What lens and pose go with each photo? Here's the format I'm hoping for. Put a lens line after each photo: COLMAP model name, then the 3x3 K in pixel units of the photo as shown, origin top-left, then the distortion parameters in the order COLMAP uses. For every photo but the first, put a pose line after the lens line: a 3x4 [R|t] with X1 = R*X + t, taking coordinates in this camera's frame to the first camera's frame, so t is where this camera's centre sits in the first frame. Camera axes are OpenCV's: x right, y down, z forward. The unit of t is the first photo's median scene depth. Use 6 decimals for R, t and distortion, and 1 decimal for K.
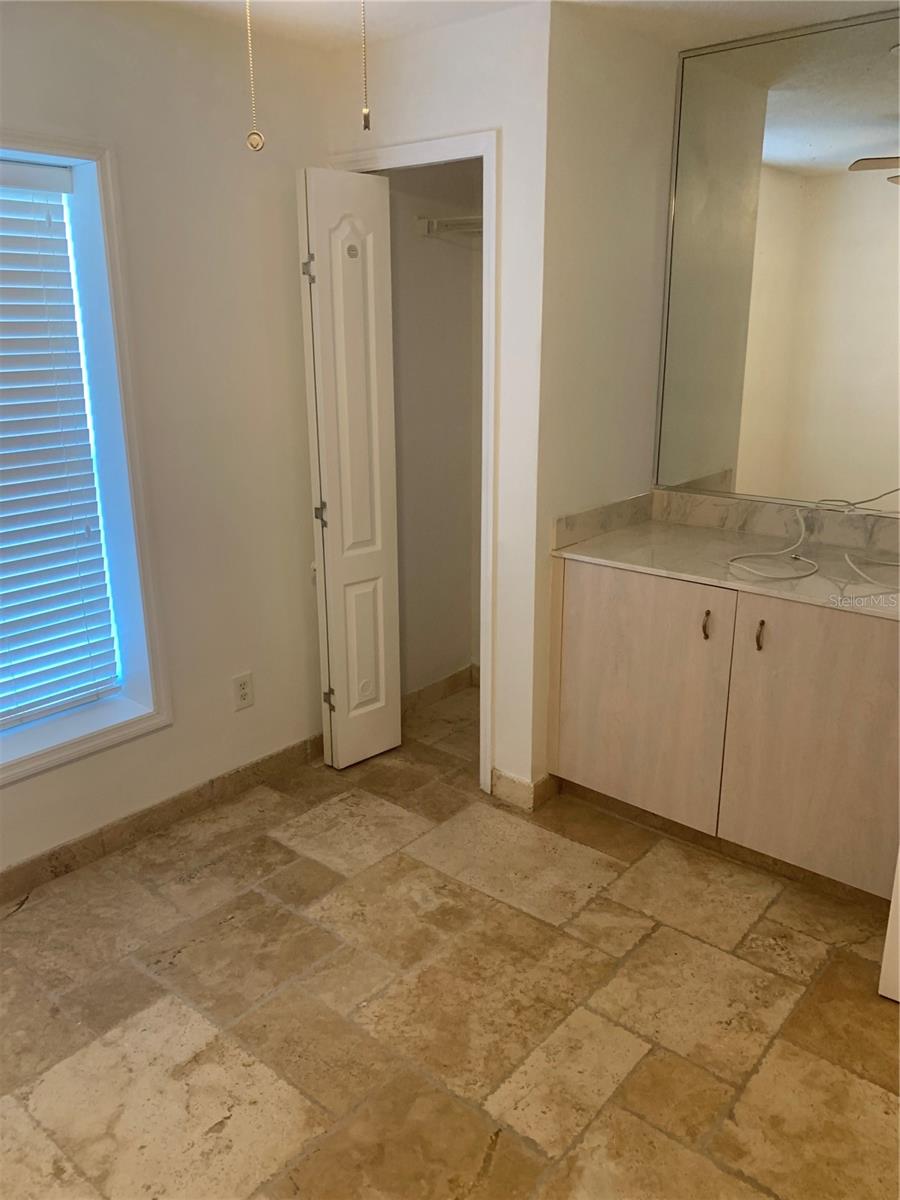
lens RADIAL K [[916.7, 0, 448.8], [0, 916.7, 600.8], [0, 0, 1]] dist [0.030576, -0.026711]
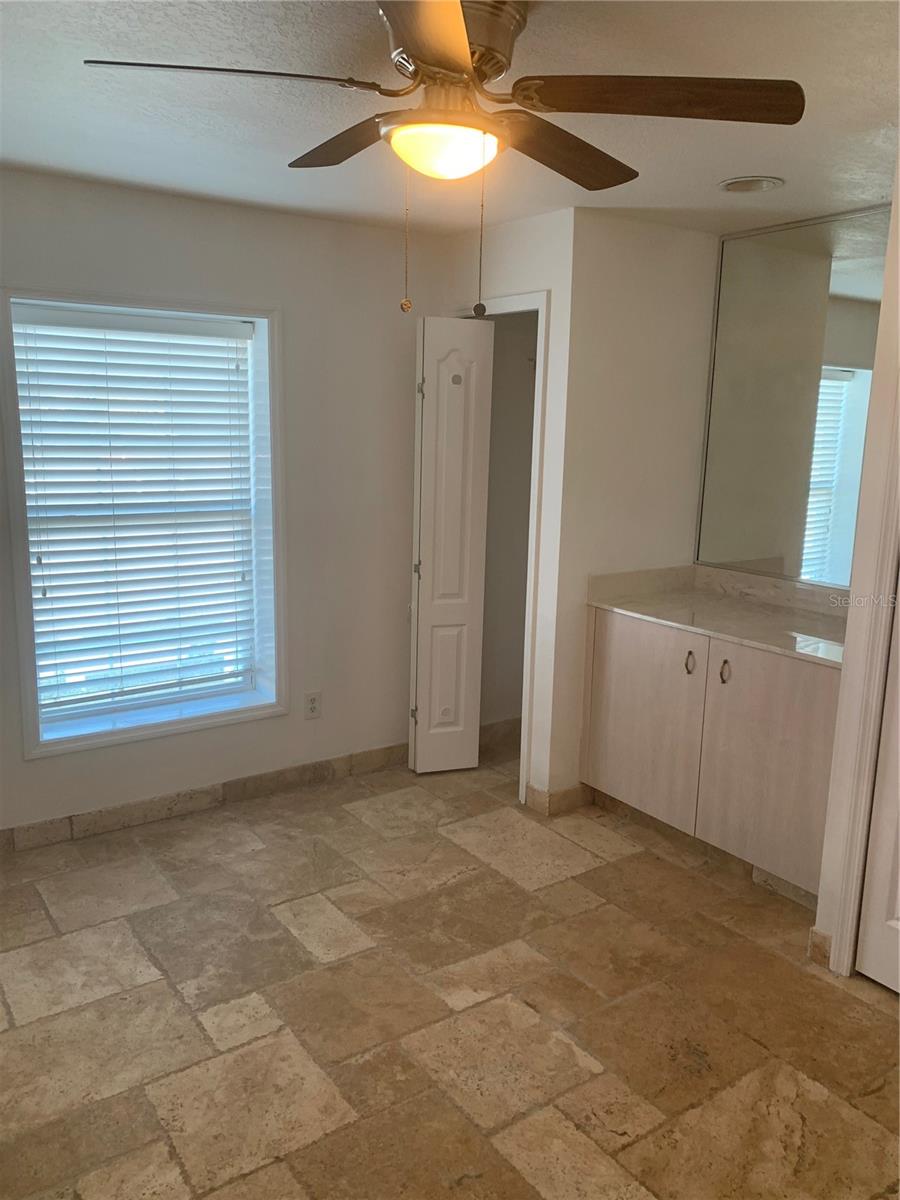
lens RADIAL K [[916.7, 0, 450.4], [0, 916.7, 602.7], [0, 0, 1]] dist [0.030576, -0.026711]
pose [[0.957355, 0.075122, -0.278977, 0.270729], [-0.104789, 0.990139, -0.092978, 0.068453], [0.269242, 0.118247, 0.955786, -0.226999]]
